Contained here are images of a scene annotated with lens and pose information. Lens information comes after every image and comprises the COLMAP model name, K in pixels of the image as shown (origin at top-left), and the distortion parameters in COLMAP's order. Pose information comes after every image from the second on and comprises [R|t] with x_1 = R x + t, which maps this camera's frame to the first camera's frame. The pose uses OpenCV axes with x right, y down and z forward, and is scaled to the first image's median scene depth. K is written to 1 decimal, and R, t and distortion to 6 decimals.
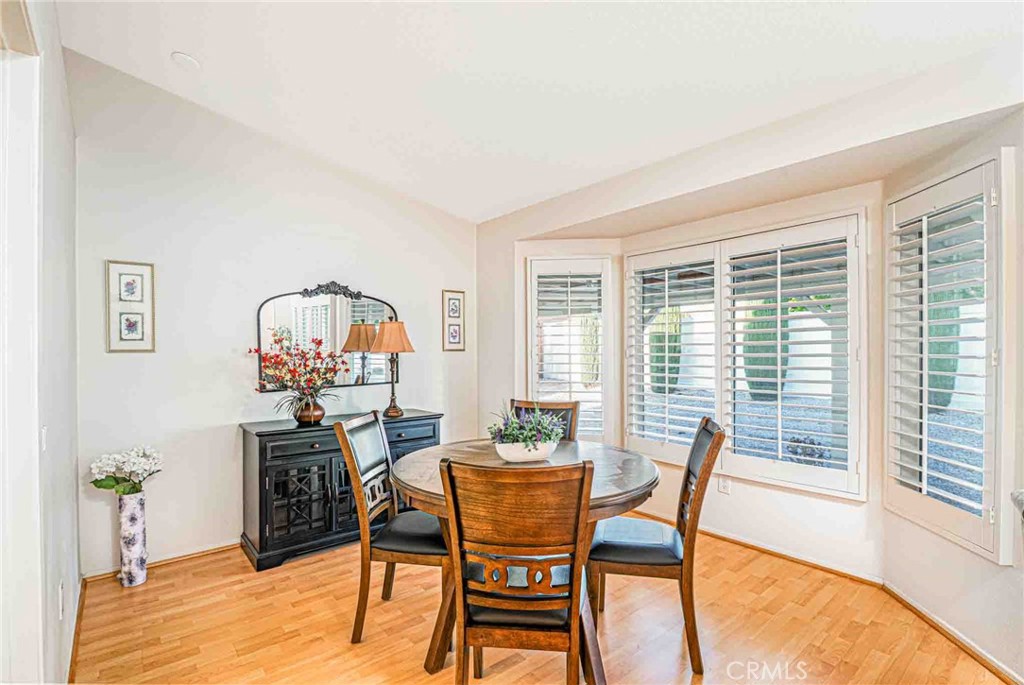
lens RADIAL K [[494.0, 0, 510.5], [0, 494.0, 350.5], [0, 0, 1]] dist [0.002854, -0.000133]
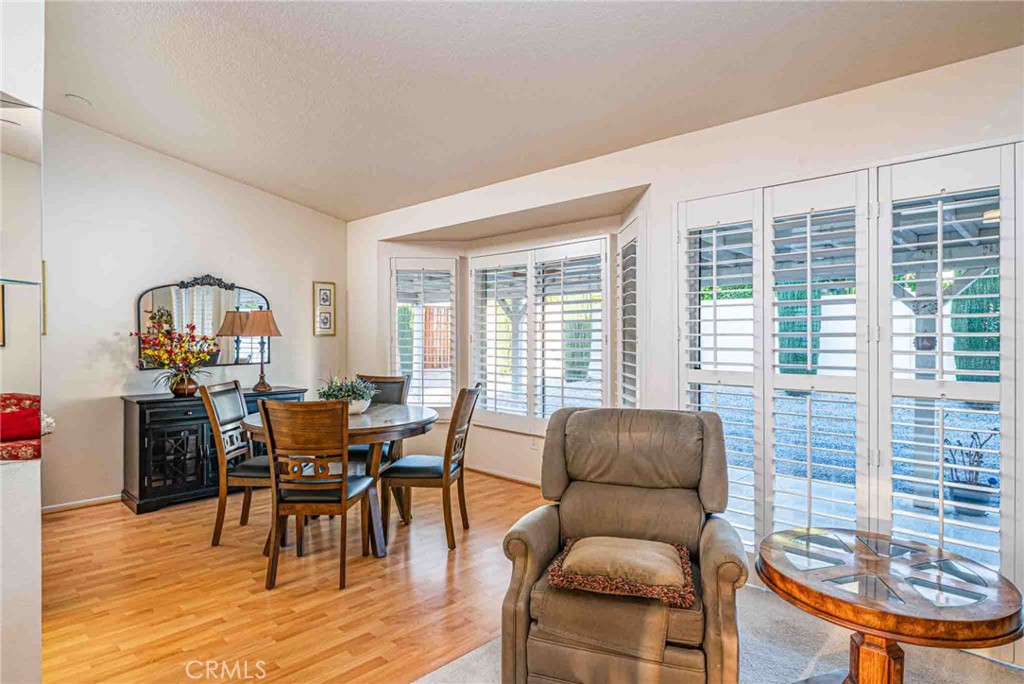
lens RADIAL K [[554.1, 0, 512.5], [0, 554.1, 337.2], [0, 0, 1]] dist [-0.003055, -0.000157]
pose [[0.991336, 0.006054, 0.131213, 0.205916], [-0.006093, 0.999981, -0.000104, 0.002338], [-0.131211, -0.000696, 0.991354, -0.435324]]
